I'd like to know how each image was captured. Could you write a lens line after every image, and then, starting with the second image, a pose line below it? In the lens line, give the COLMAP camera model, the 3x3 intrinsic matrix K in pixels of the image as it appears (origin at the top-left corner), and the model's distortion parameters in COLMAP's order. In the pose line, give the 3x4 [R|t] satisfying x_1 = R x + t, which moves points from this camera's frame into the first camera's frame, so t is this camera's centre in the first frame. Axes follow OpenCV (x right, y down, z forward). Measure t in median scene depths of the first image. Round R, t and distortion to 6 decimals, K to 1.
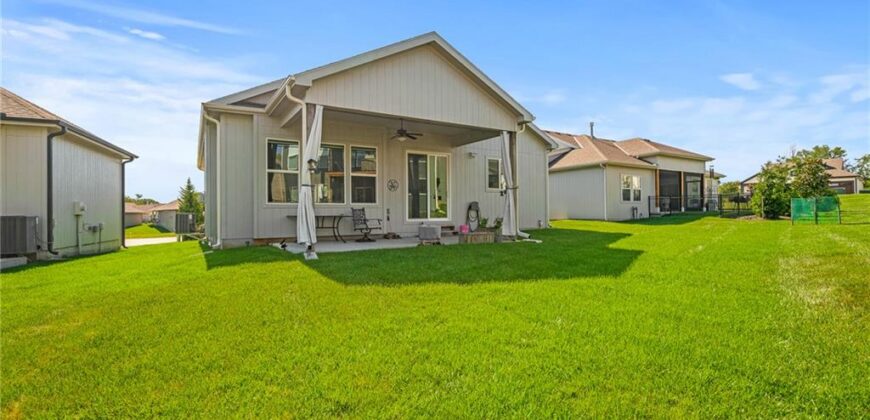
lens RADIAL K [[390.2, 0, 429.4], [0, 390.2, 208.1], [0, 0, 1]] dist [-0.001315, 0.000221]
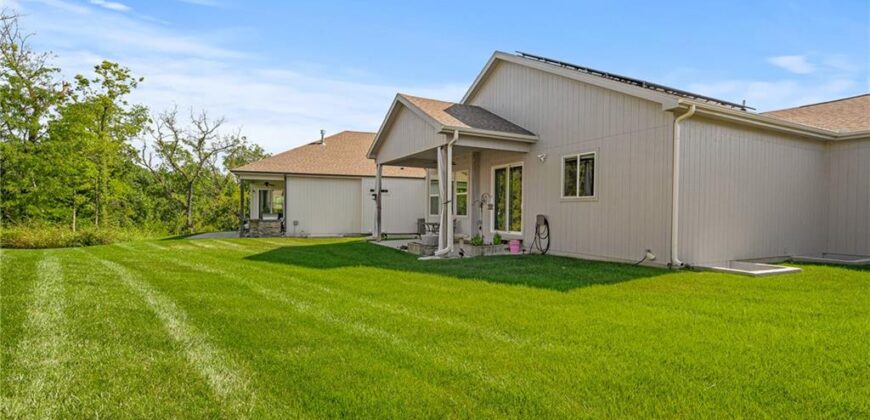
lens RADIAL K [[390.2, 0, 434.8], [0, 390.2, 211.6], [0, 0, 1]] dist [-0.001315, 0.000221]
pose [[-0.073490, 0.005580, -0.997280, 1.044036], [-0.002023, 0.999981, 0.005744, -0.029918], [0.997294, 0.002439, -0.073478, 0.930354]]
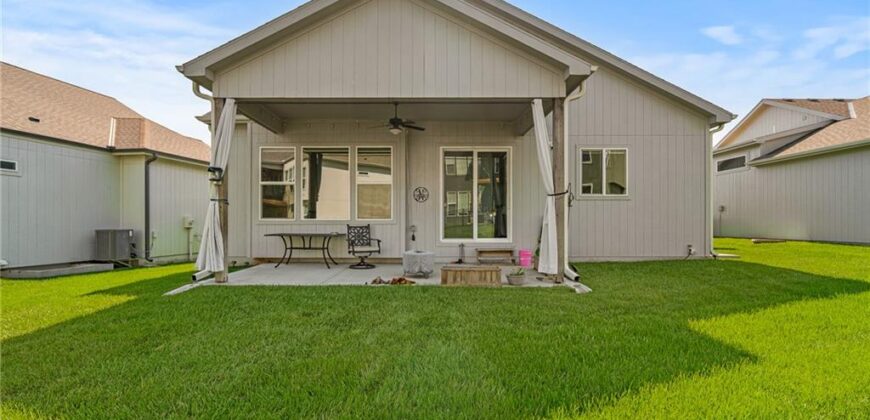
lens RADIAL K [[390.2, 0, 438.6], [0, 390.2, 218.3], [0, 0, 1]] dist [-0.001315, 0.000221]
pose [[0.854440, 0.002194, -0.519546, 0.373952], [0.000505, 0.999987, 0.005052, -0.017167], [0.519550, -0.004579, 0.854428, 0.408329]]
